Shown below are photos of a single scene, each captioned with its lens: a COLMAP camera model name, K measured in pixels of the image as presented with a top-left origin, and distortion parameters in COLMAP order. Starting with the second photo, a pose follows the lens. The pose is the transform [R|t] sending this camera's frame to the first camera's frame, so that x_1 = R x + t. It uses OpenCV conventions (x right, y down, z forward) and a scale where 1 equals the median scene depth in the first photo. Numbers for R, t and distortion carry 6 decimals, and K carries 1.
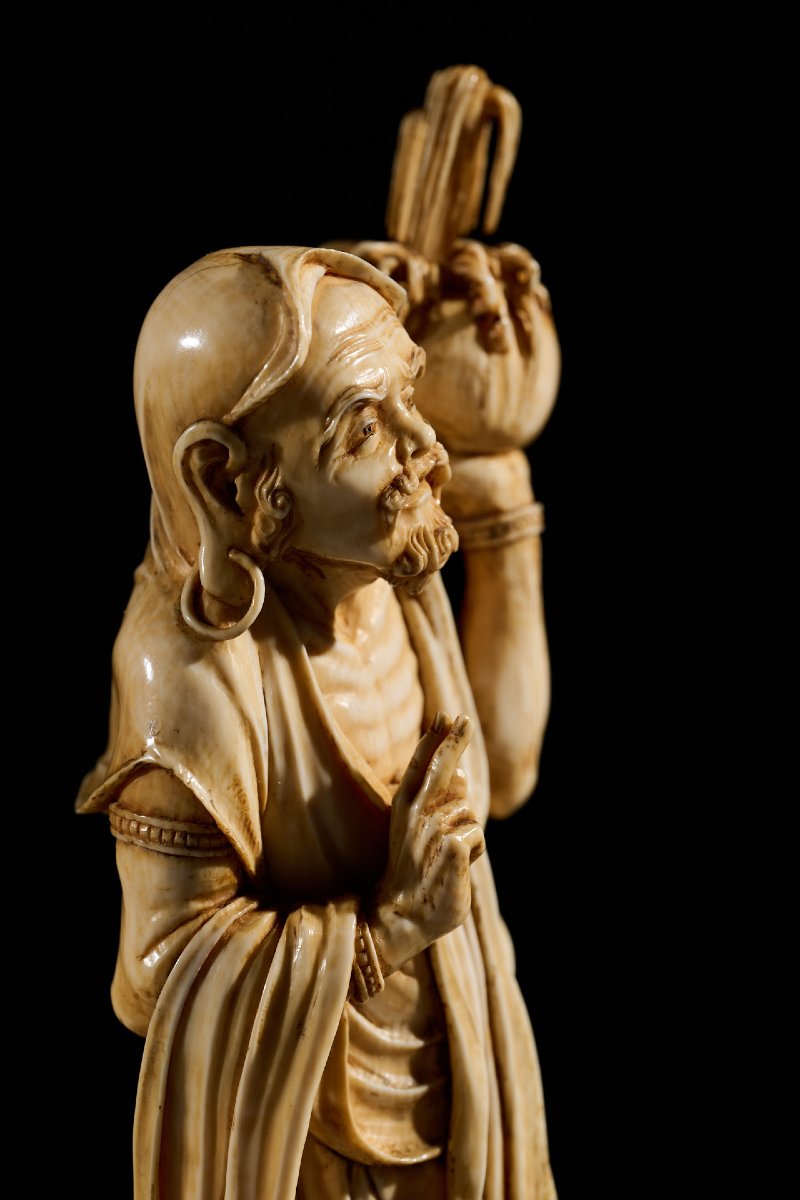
lens RADIAL K [[4605.1, 0, 399.9], [0, 4605.1, 603.5], [0, 0, 1]] dist [0.065362, 0.000000]
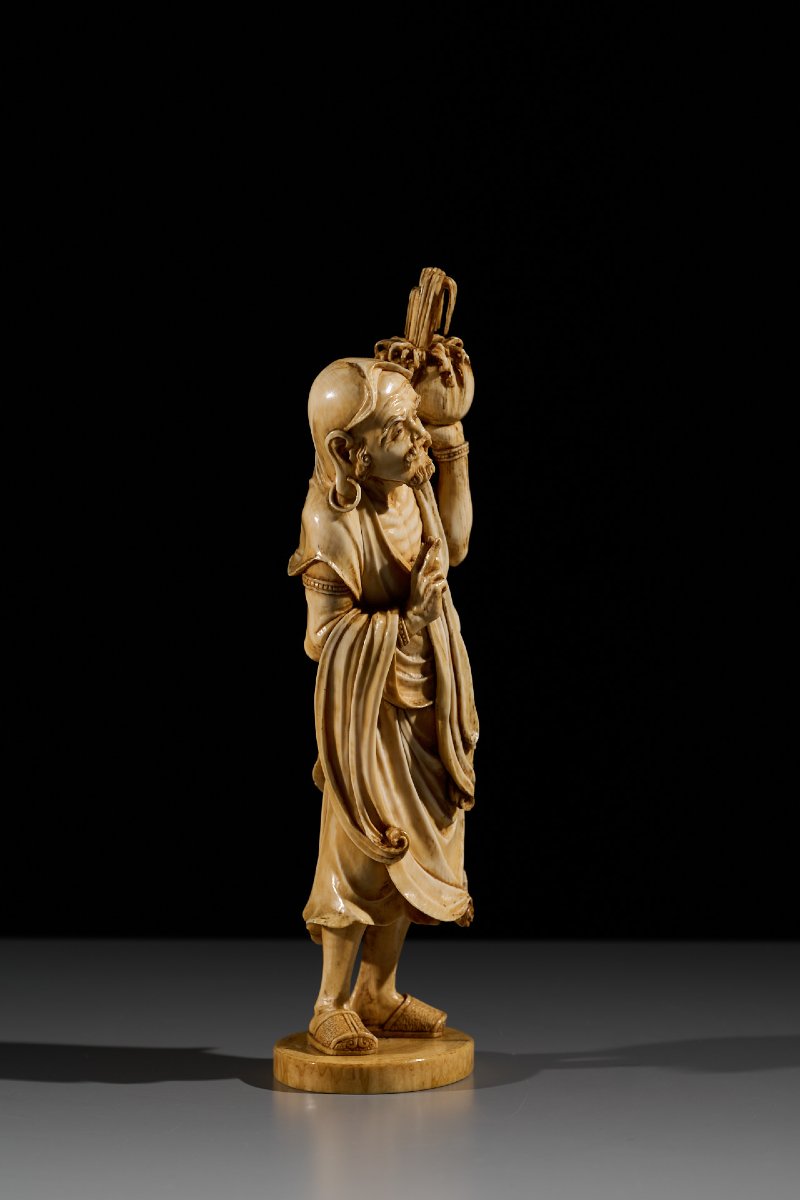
lens RADIAL K [[4605.1, 0, 400.2], [0, 4605.1, 599.1], [0, 0, 1]] dist [0.065362, 0.000000]
pose [[0.999812, -0.019383, -0.000573, -0.006816], [0.019276, 0.990152, 0.138663, -0.299333], [-0.002120, -0.138648, 0.990339, -1.561246]]
